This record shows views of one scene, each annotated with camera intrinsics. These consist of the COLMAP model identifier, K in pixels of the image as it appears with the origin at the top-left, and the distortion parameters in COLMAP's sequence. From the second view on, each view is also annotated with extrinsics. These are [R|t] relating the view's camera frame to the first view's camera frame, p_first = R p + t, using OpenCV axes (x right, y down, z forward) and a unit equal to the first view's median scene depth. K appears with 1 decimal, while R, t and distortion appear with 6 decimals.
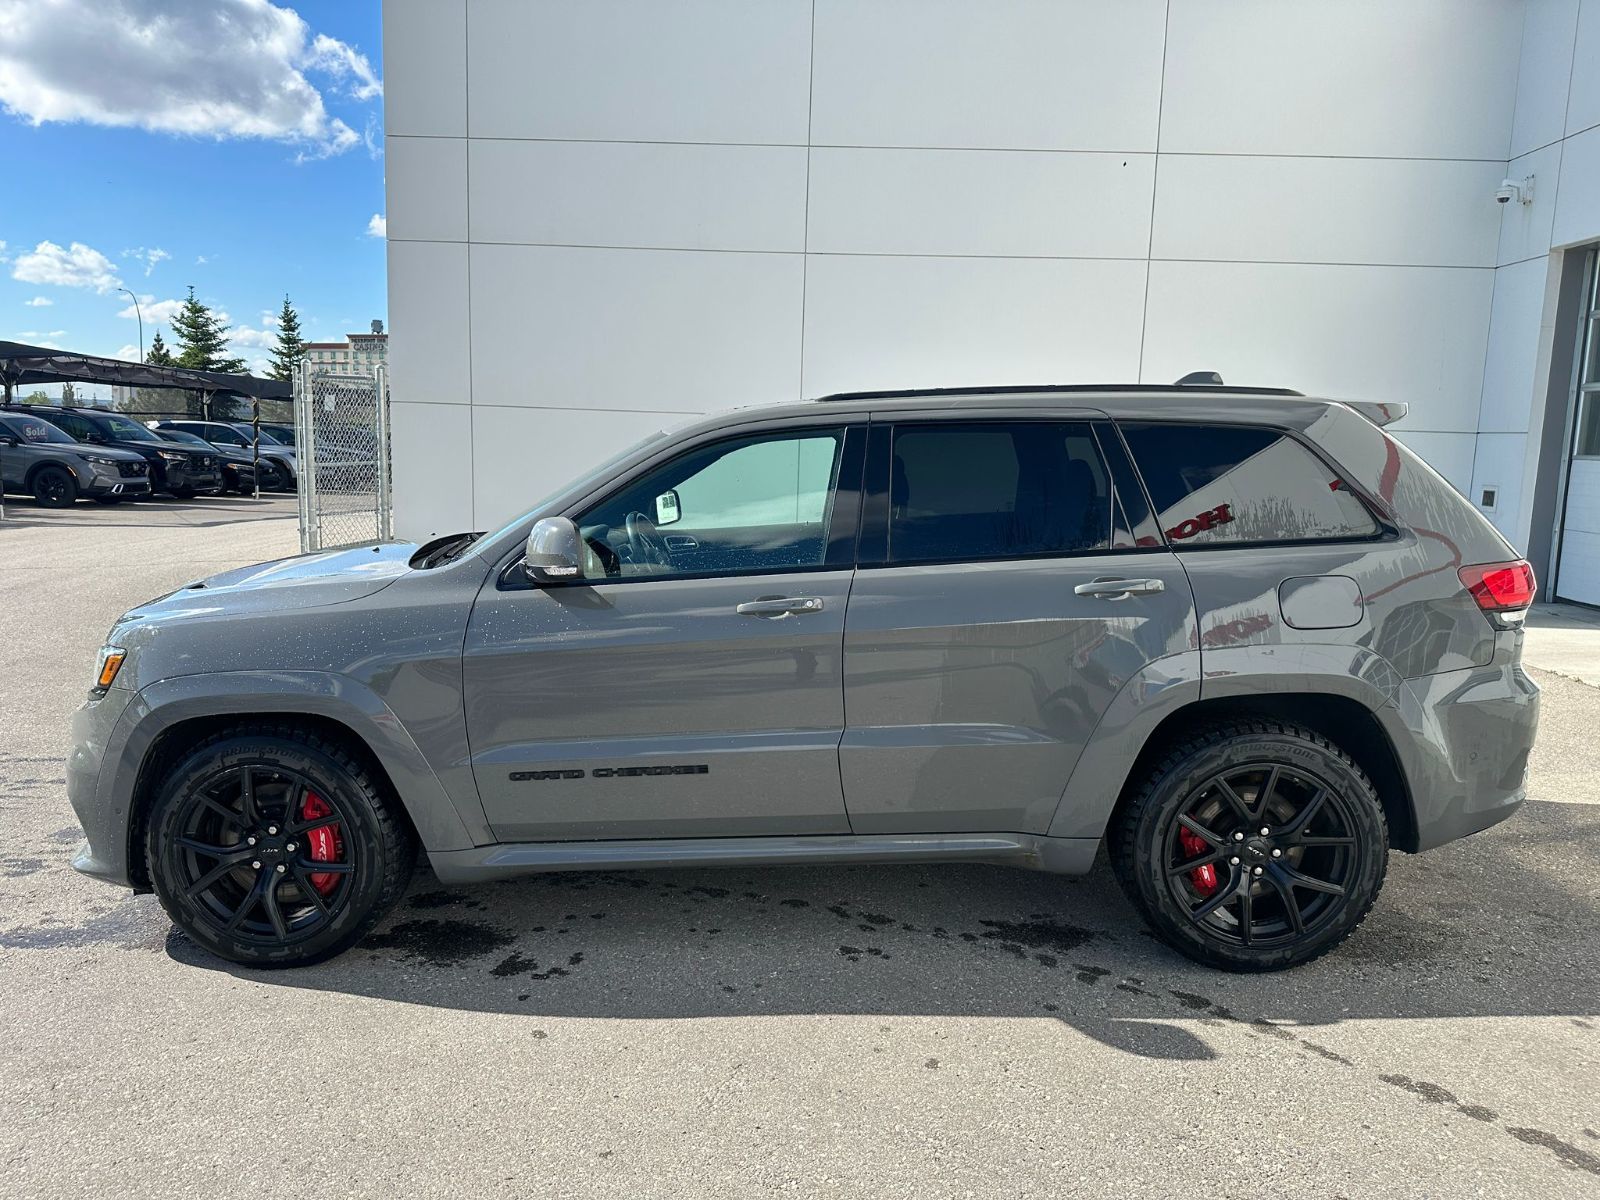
lens RADIAL K [[1128.7, 0, 800.0], [0, 1128.7, 600.0], [0, 0, 1]] dist [0.033048, -0.045490]
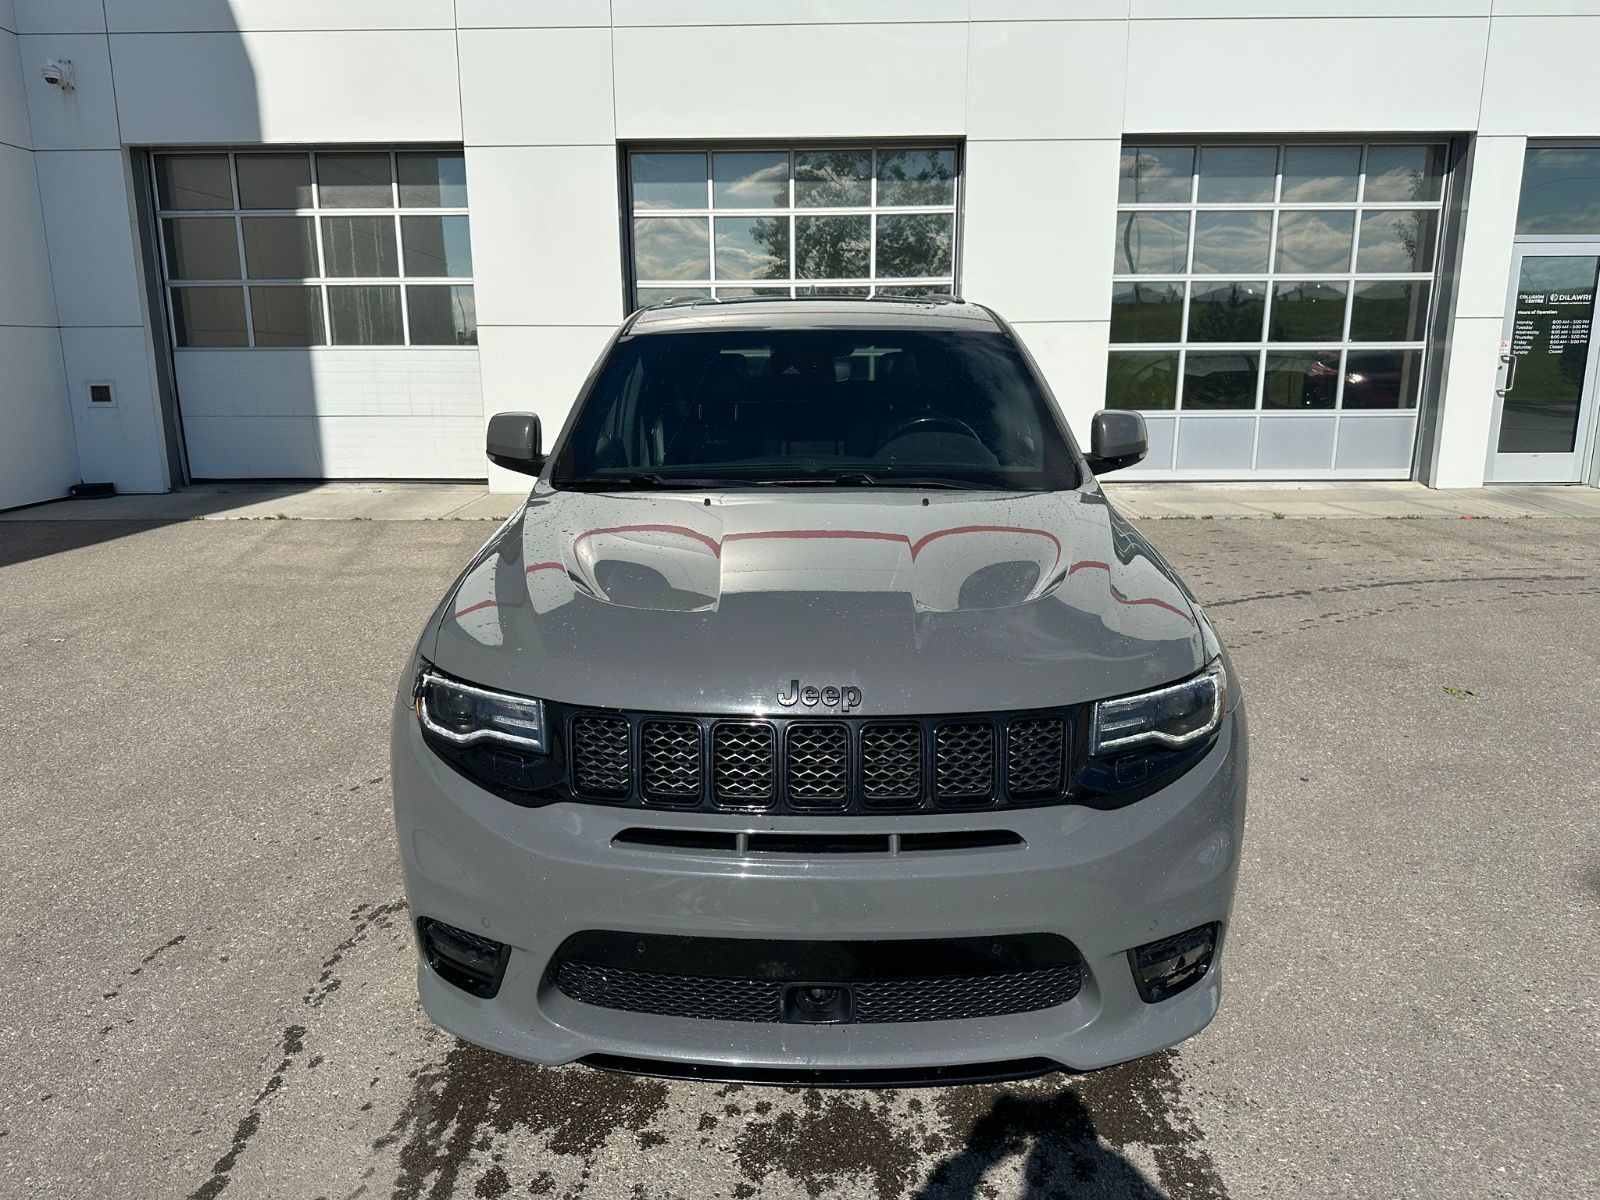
lens RADIAL K [[1128.7, 0, 800.0], [0, 1128.7, 600.0], [0, 0, 1]] dist [0.033048, -0.045490]
pose [[-0.009339, -0.244588, 0.969582, -1.243862], [0.153732, 0.957746, 0.243082, -0.199842], [-0.988068, 0.151326, 0.028657, 1.224273]]
